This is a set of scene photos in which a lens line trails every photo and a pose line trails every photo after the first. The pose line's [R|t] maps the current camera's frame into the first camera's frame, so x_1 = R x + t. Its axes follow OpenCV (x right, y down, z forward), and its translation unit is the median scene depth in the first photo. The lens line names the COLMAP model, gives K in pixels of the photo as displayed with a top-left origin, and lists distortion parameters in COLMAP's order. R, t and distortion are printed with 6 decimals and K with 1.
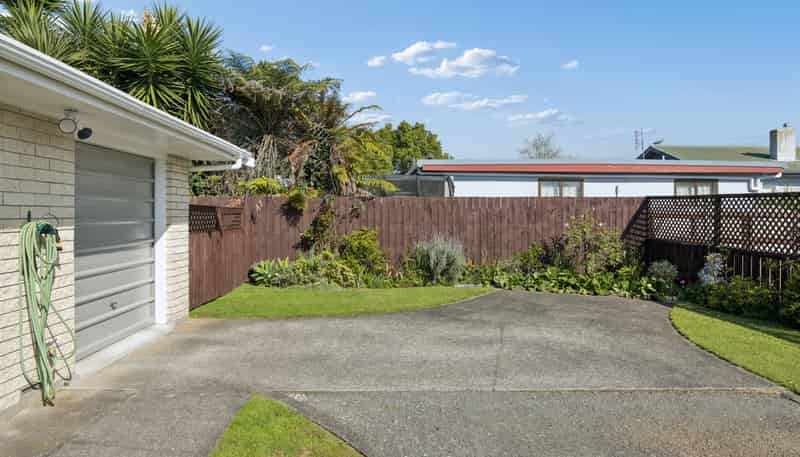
lens RADIAL K [[606.9, 0, 400.0], [0, 606.9, 228.5], [0, 0, 1]] dist [0.000205, 0.000208]
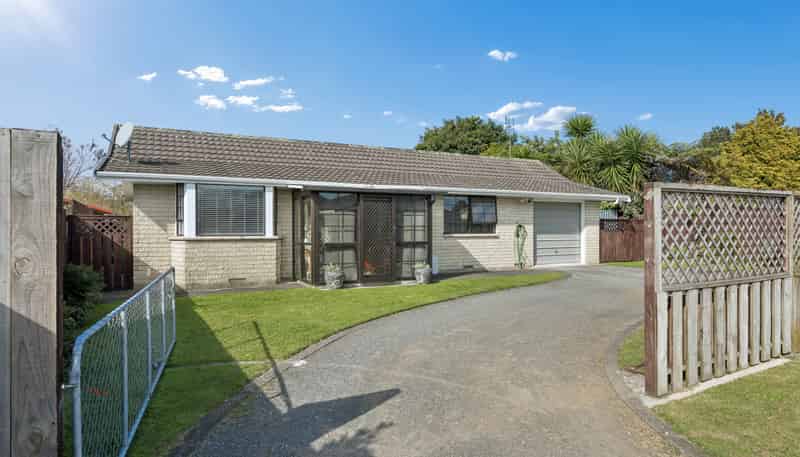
lens RADIAL K [[501.4, 0, 400.0], [0, 501.4, 228.5], [0, 0, 1]] dist [0.003645, 0.000398]
pose [[0.445245, 0.006501, -0.895385, 1.150490], [-0.021068, 0.999773, -0.003218, 0.025586], [0.895161, 0.020297, 0.445281, -0.678382]]
